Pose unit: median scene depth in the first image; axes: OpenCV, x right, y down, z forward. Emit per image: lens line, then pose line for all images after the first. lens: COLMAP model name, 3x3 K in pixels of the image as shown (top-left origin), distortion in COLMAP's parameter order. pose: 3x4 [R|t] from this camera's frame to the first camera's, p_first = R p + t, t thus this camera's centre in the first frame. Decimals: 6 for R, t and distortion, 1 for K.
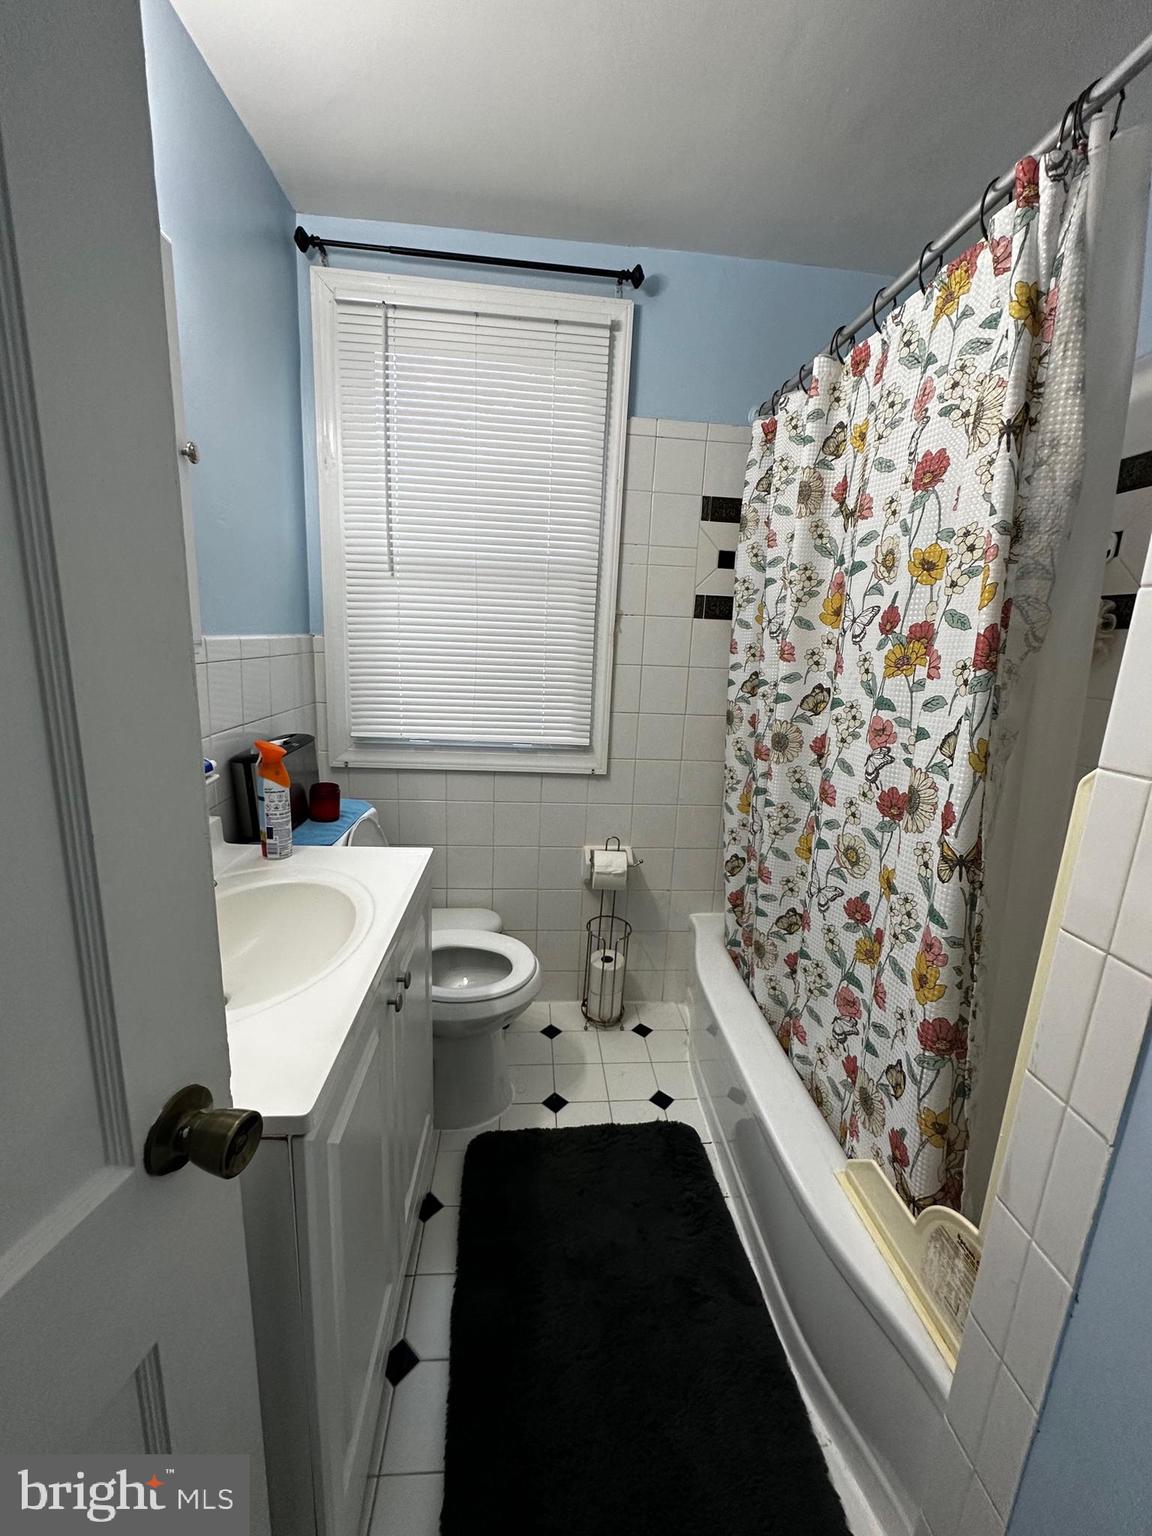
lens RADIAL K [[612.3, 0, 578.0], [0, 612.3, 763.8], [0, 0, 1]] dist [-0.002233, 0.000744]
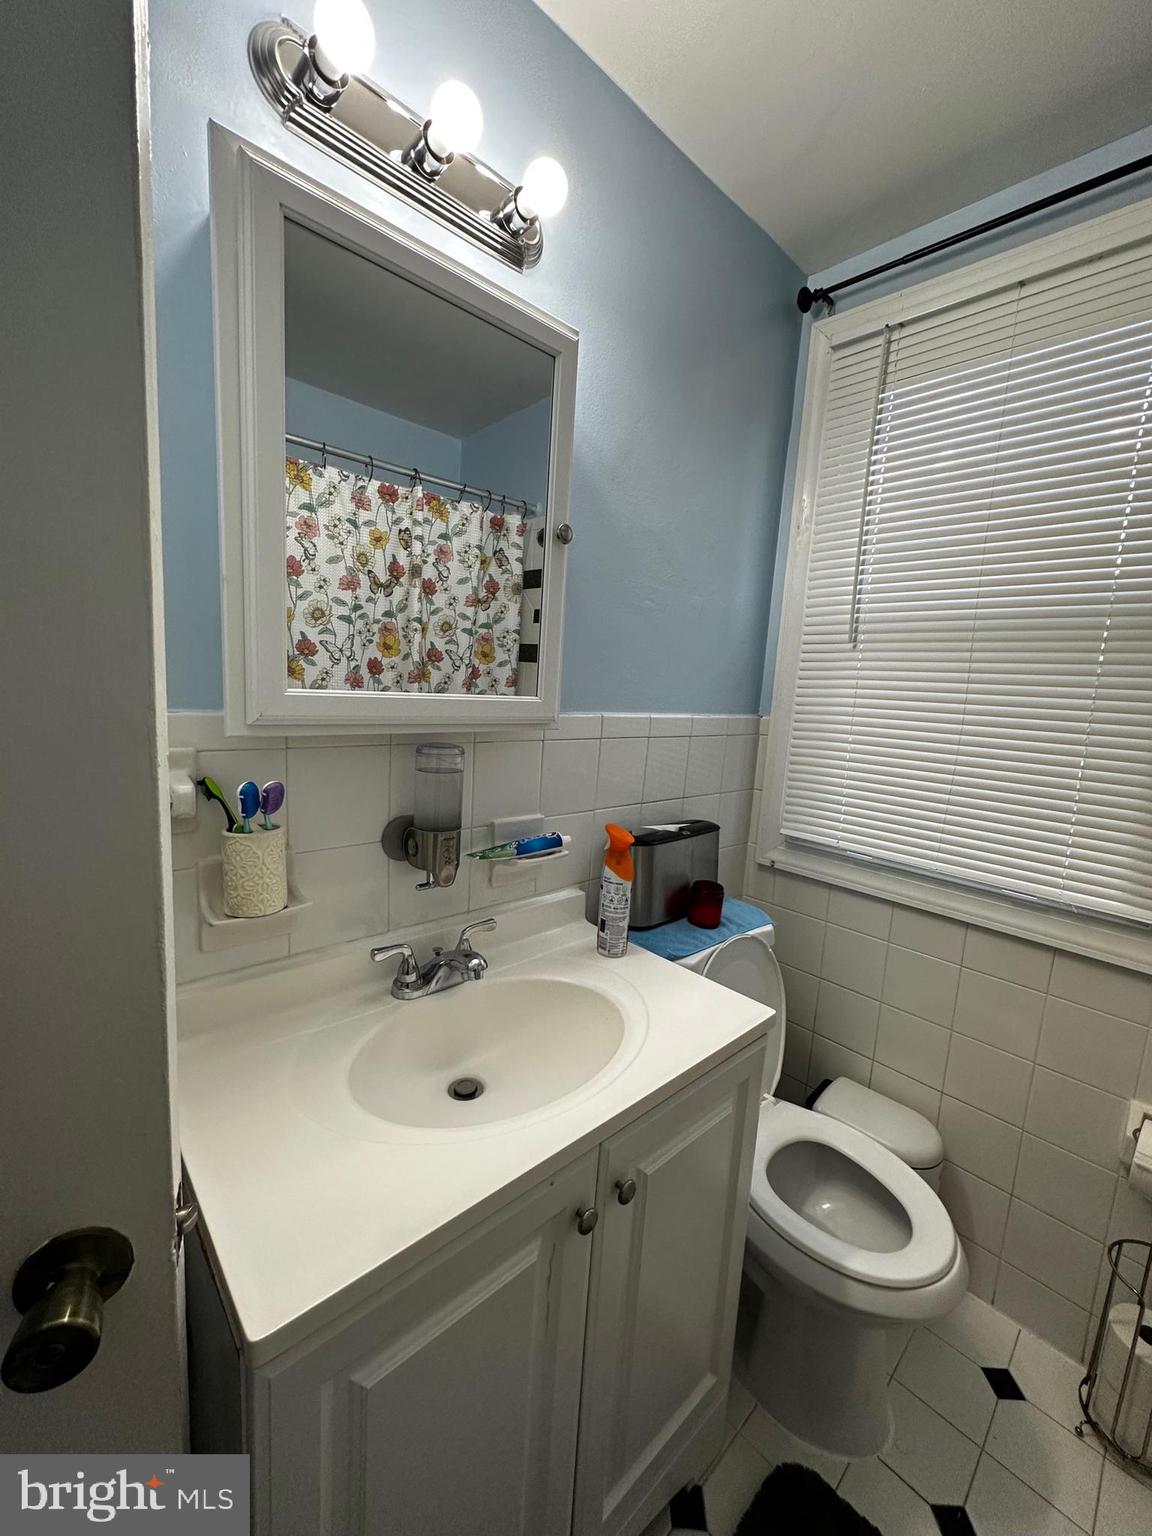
lens RADIAL K [[612.3, 0, 579.1], [0, 612.3, 766.0], [0, 0, 1]] dist [-0.002233, 0.000744]
pose [[0.631914, 0.100027, -0.768556, 0.111906], [-0.194425, 0.980387, -0.032262, -0.061521], [0.750255, 0.169813, 0.638968, 0.254977]]
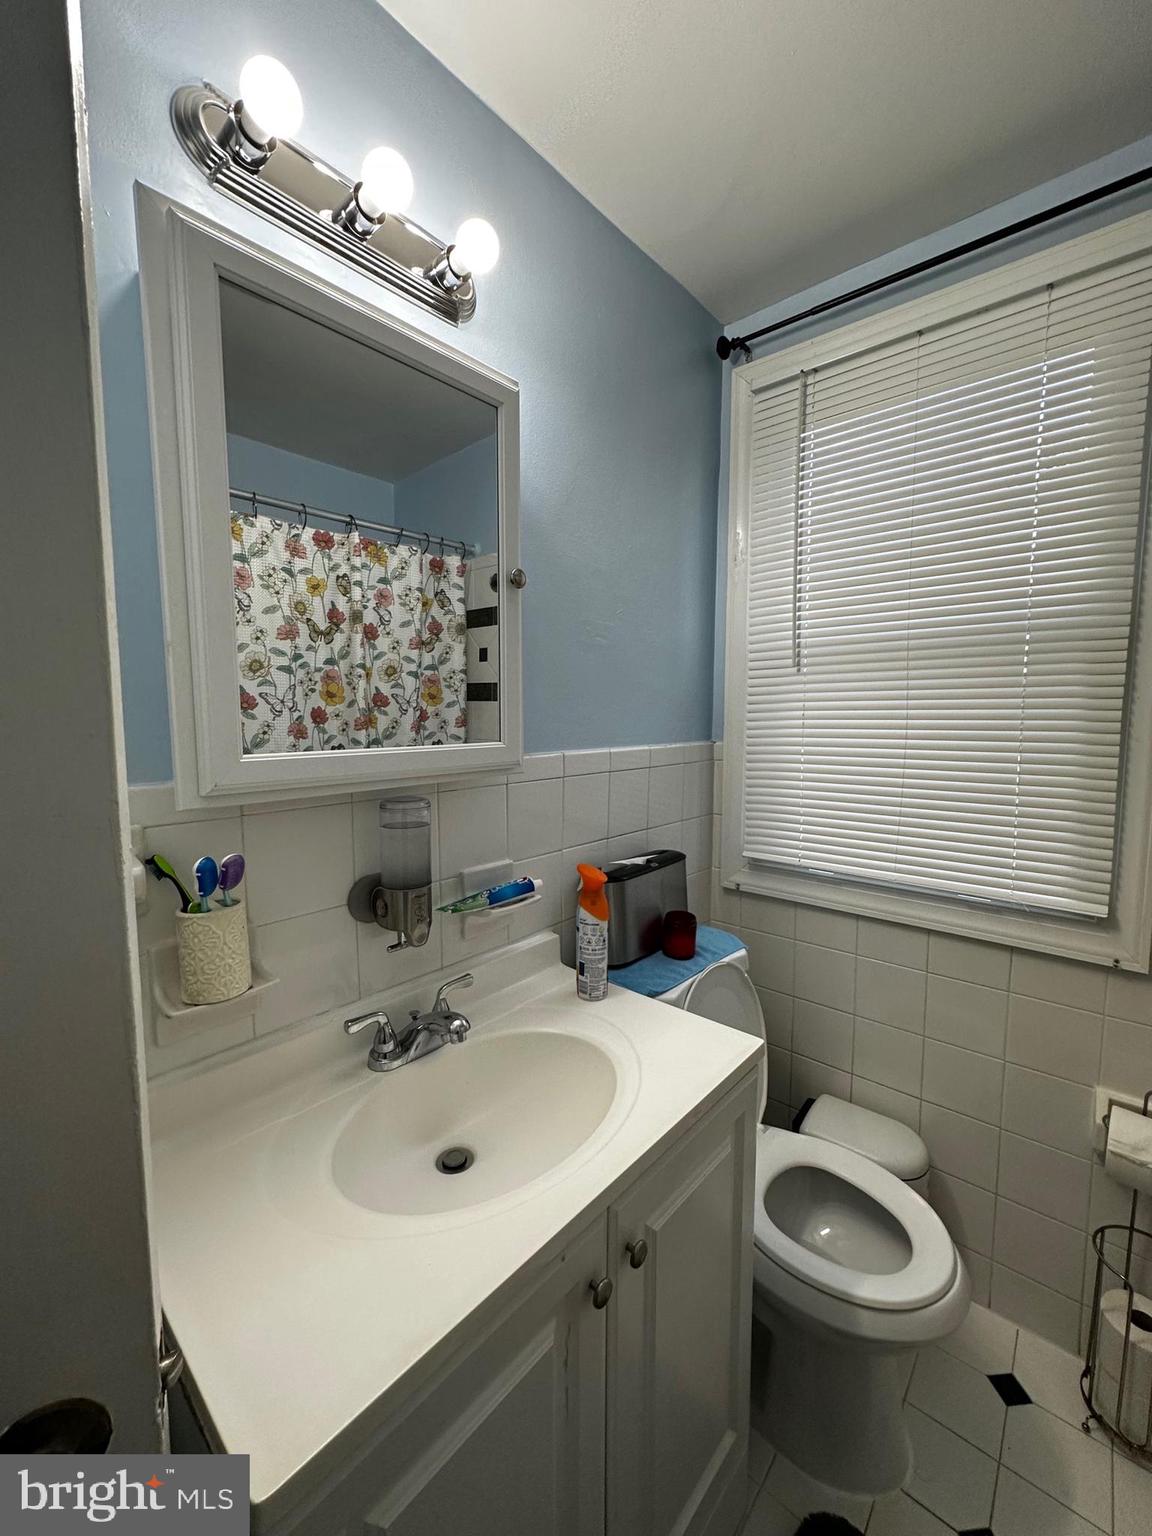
lens RADIAL K [[612.3, 0, 579.4], [0, 612.3, 766.0], [0, 0, 1]] dist [-0.002233, 0.000744]
pose [[0.701456, 0.016965, -0.712511, 0.092665], [-0.118410, 0.988597, -0.093034, -0.070342], [0.702807, 0.149628, 0.695466, 0.241962]]
